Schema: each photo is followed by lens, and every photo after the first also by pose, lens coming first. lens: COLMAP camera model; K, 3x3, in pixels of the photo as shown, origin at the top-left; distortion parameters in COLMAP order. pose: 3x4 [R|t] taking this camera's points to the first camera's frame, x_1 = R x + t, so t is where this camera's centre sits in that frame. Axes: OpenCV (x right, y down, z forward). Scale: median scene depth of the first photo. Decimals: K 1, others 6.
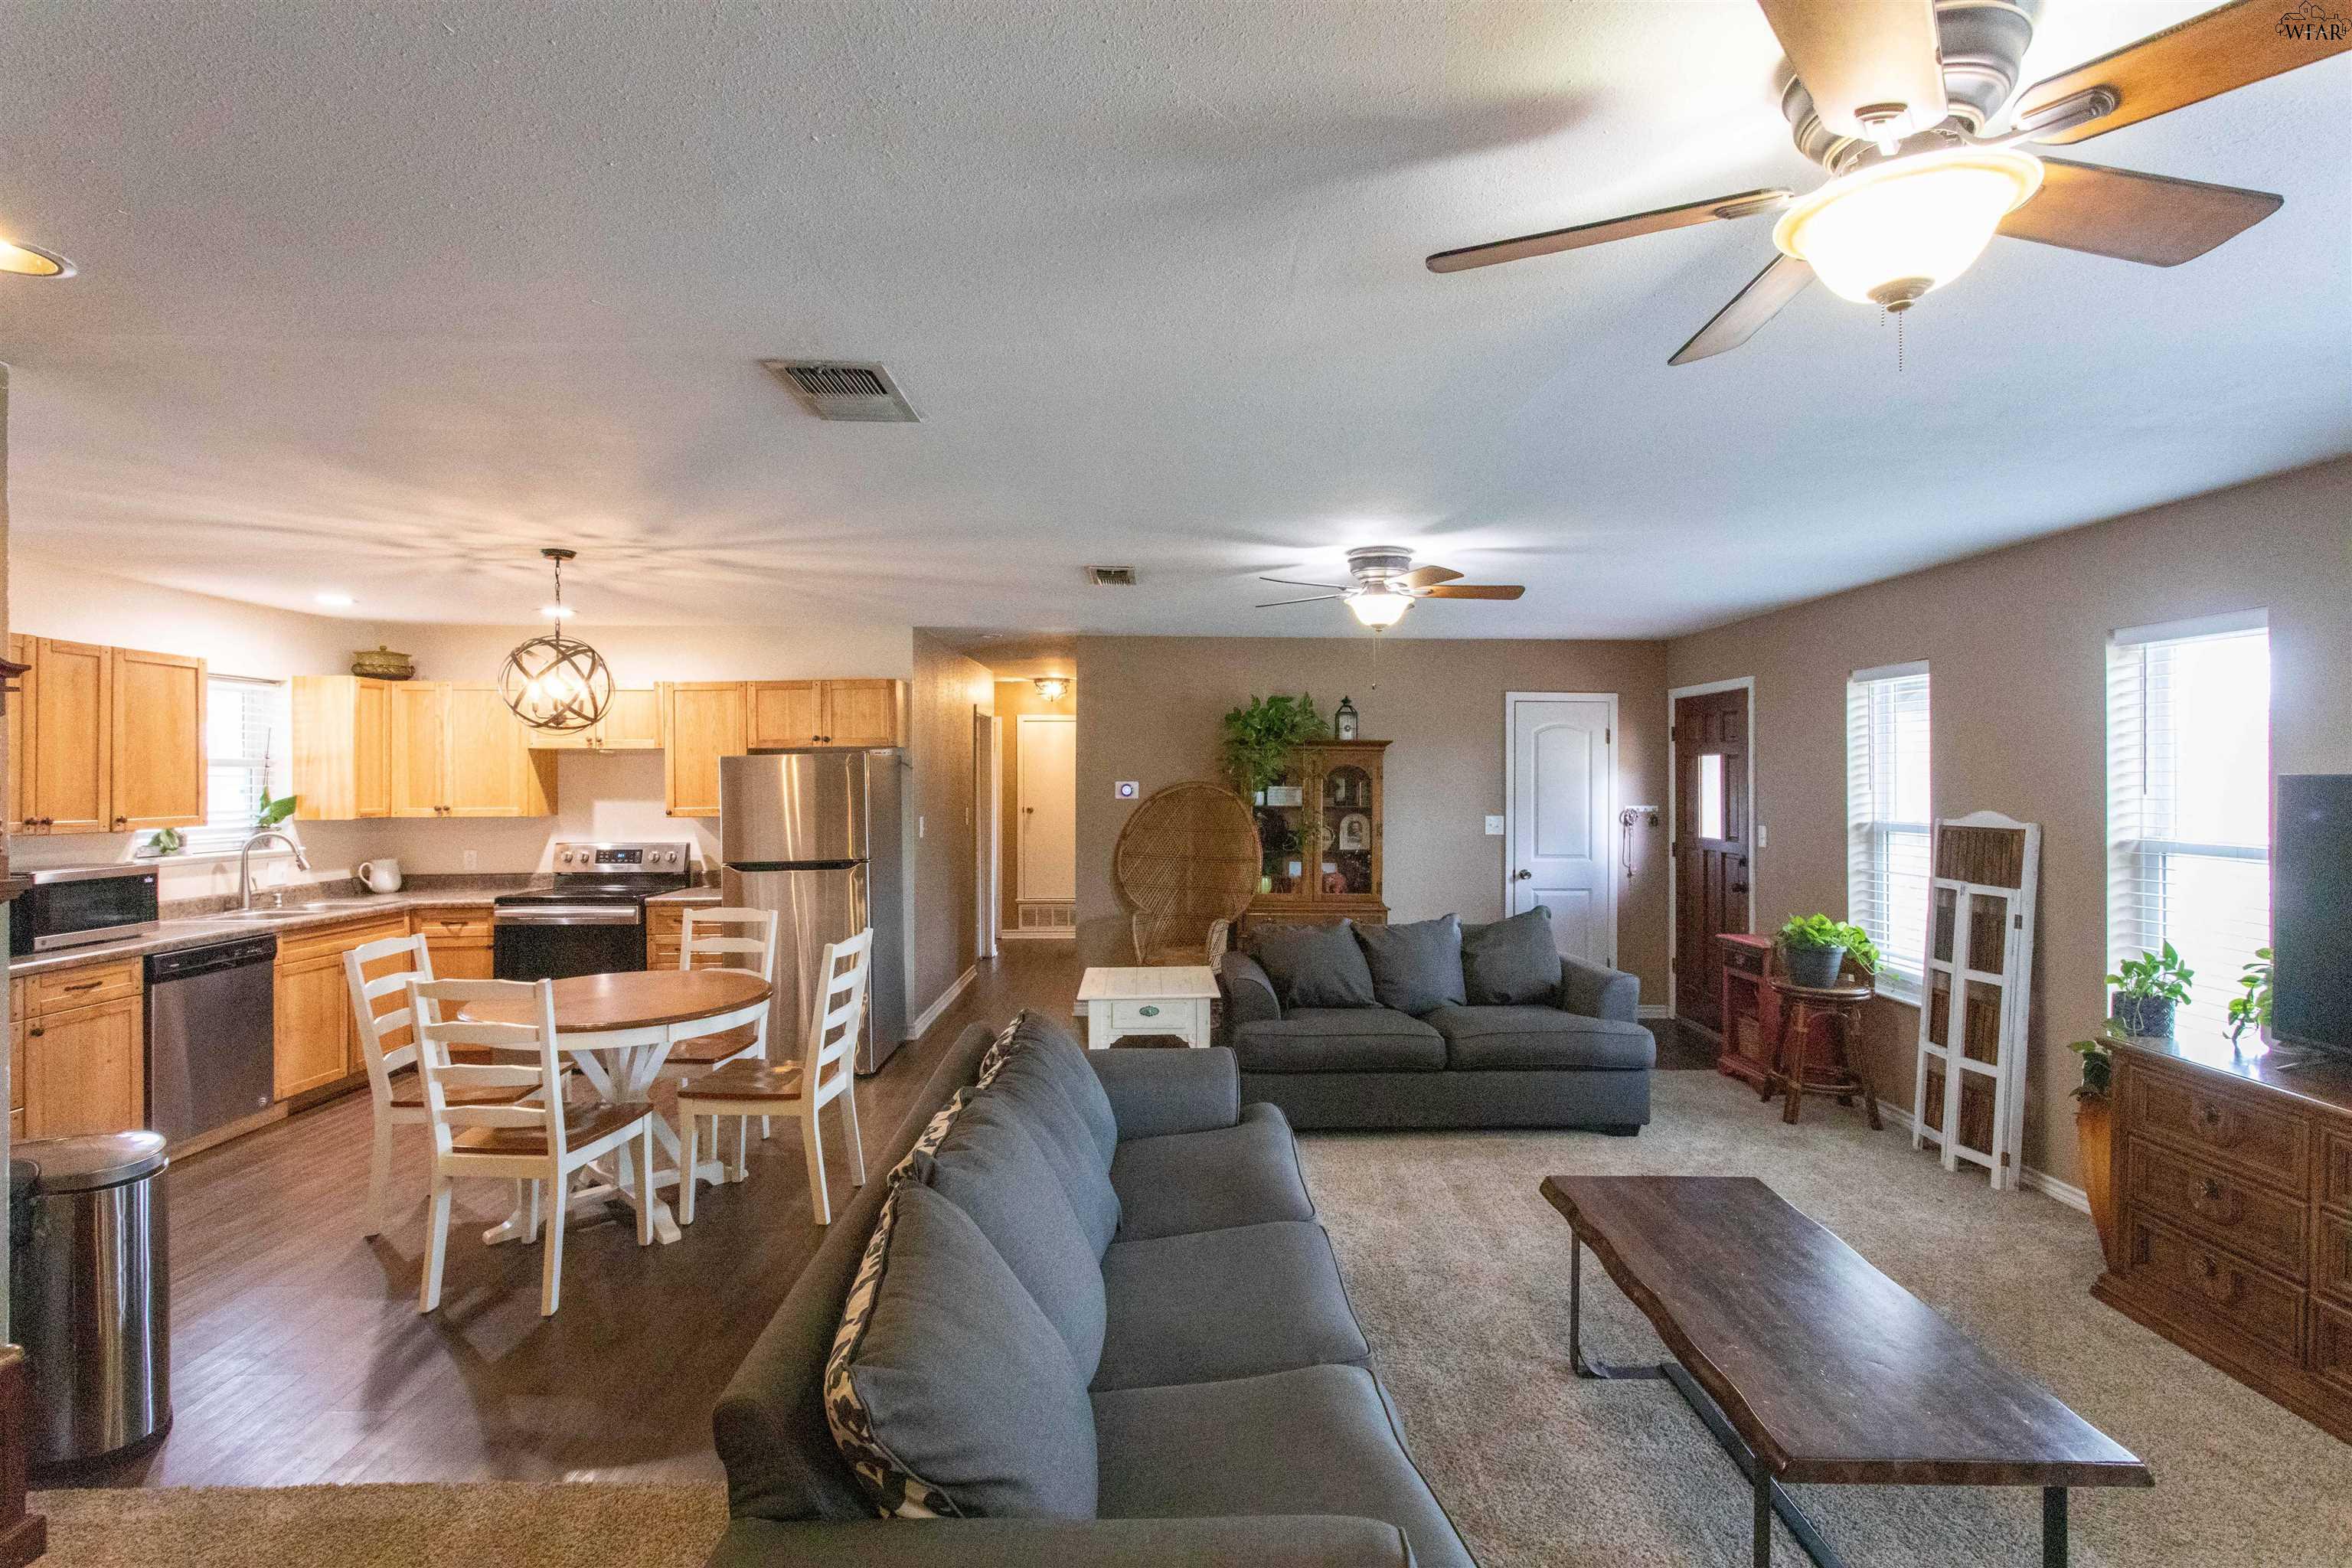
lens RADIAL K [[1116.3, 0, 1172.4], [0, 1116.3, 776.4], [0, 0, 1]] dist [0.006060, 0.000131]
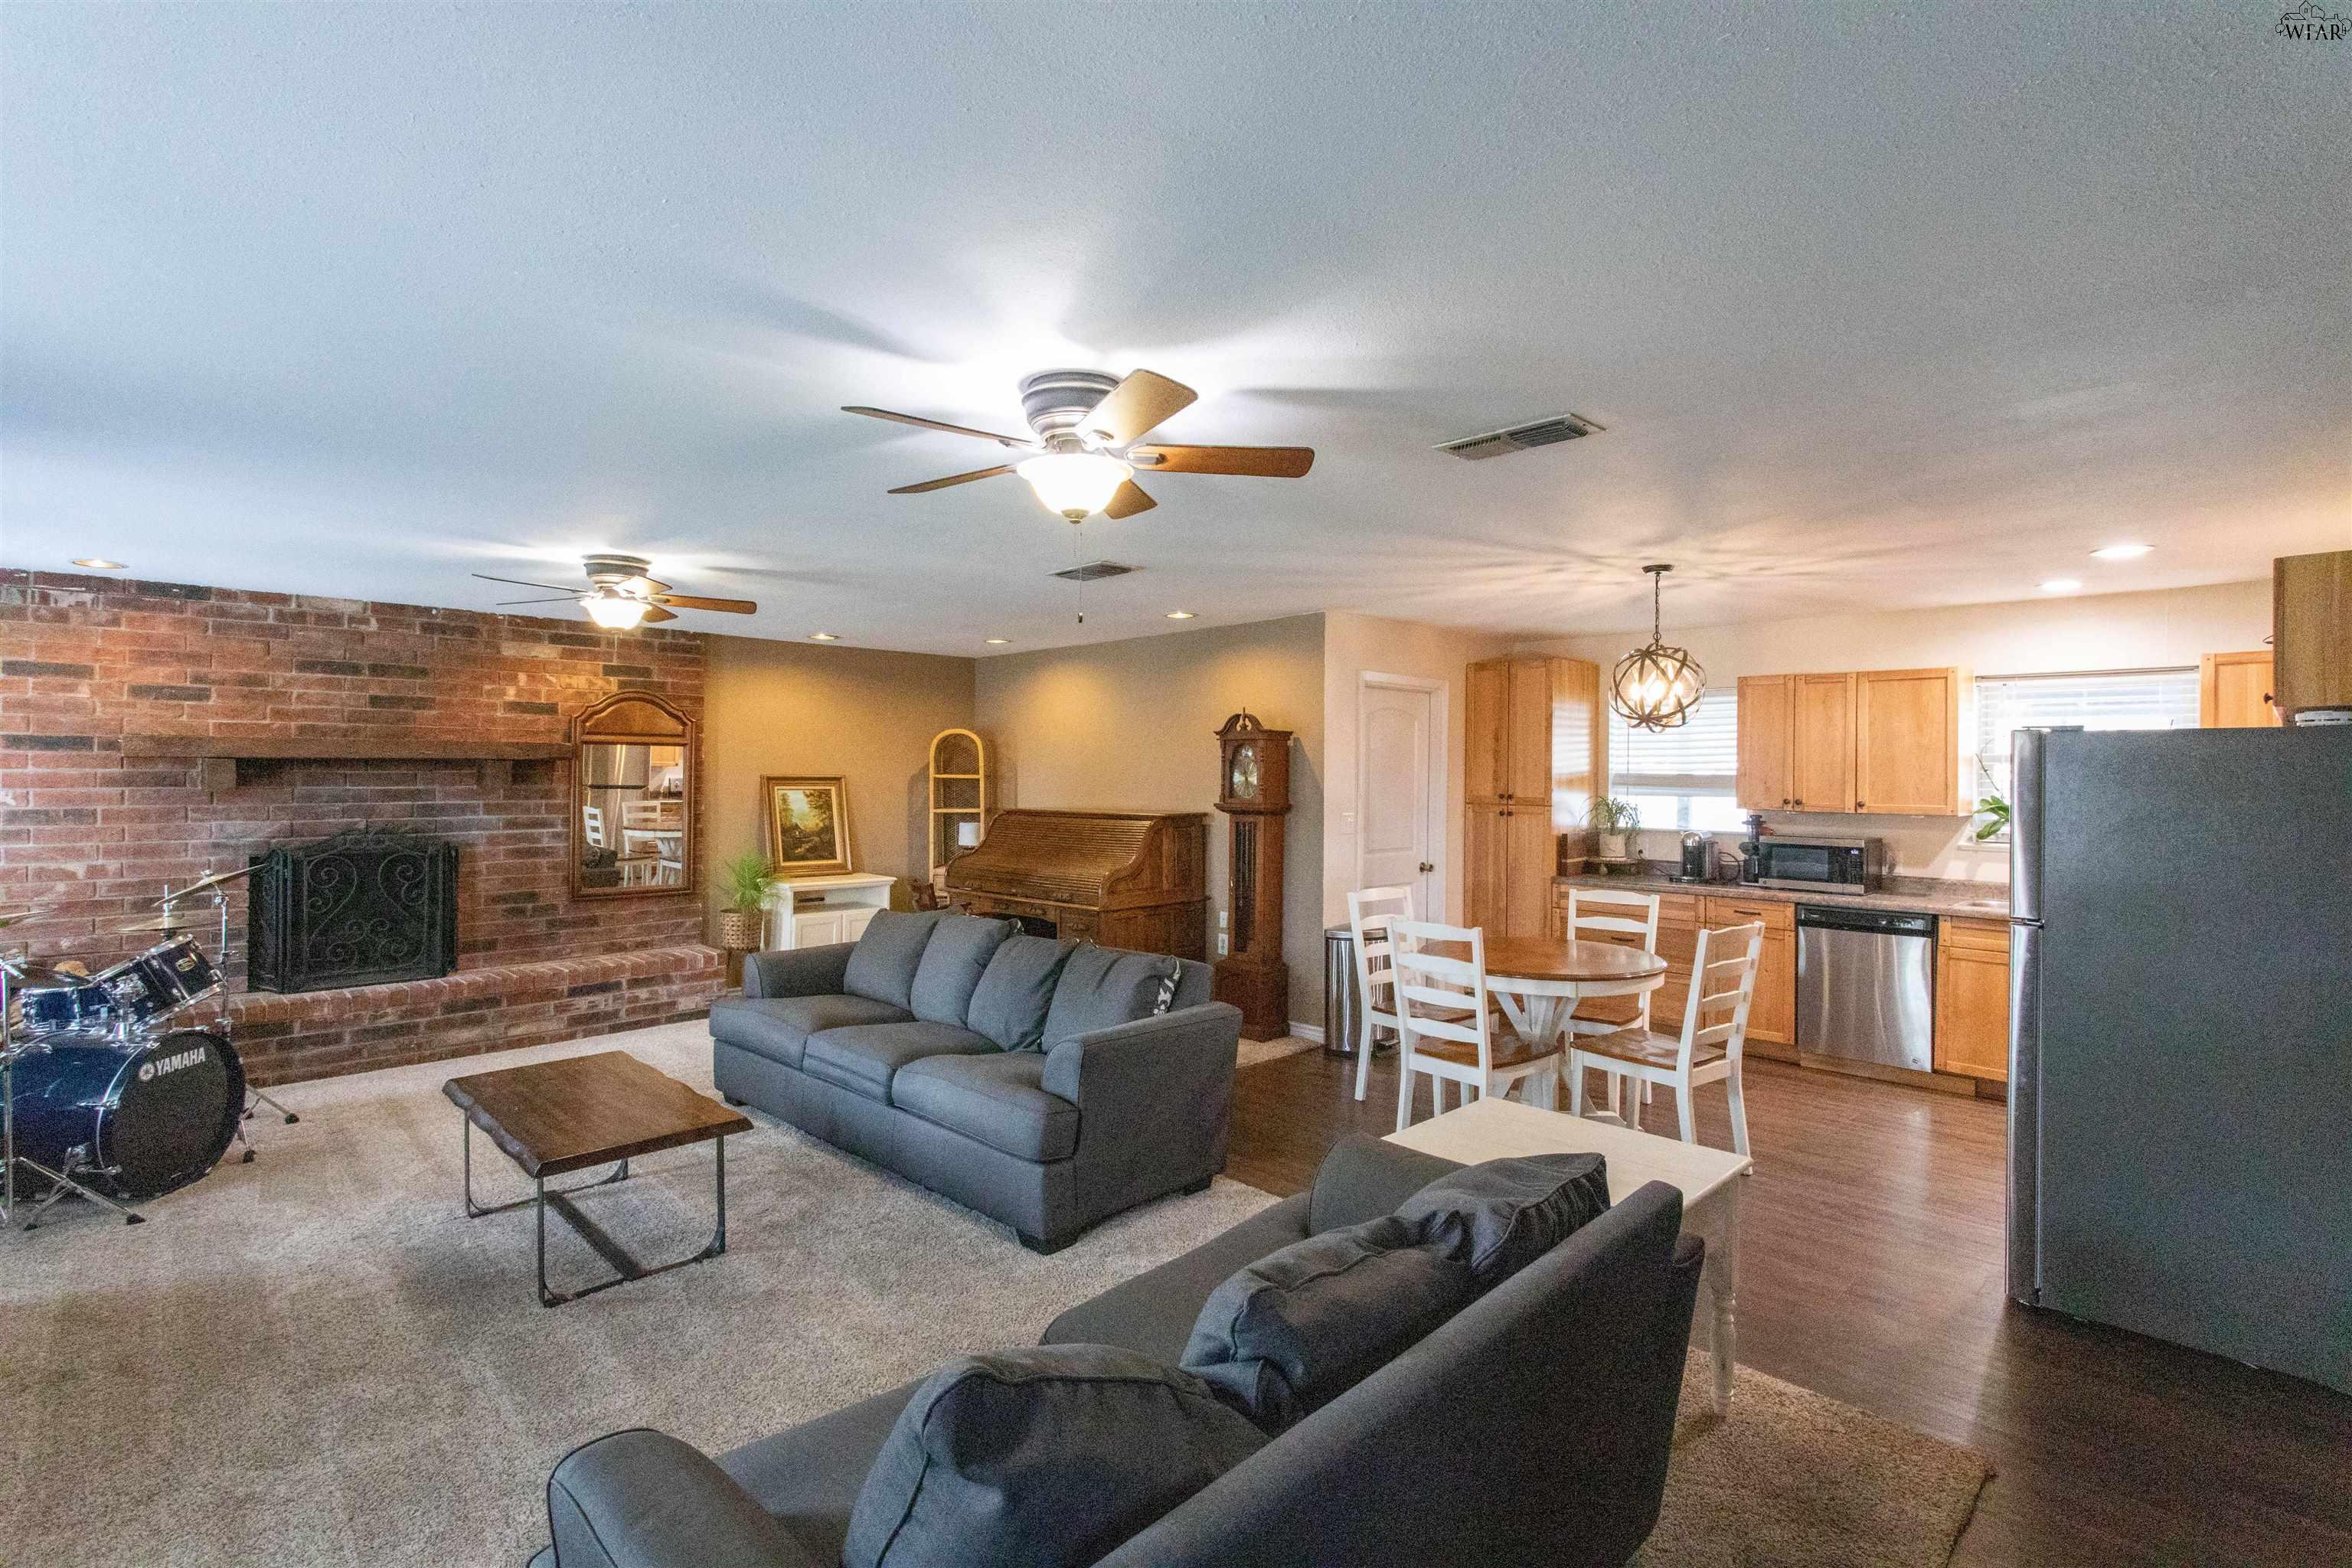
lens RADIAL K [[1116.3, 0, 1178.1], [0, 1116.3, 778.2], [0, 0, 1]] dist [0.006060, 0.000131]
pose [[-0.718546, 0.004595, -0.695464, 0.415845], [-0.002107, 0.999959, 0.008784, -0.001450], [0.695476, 0.007777, -0.718507, 1.072793]]
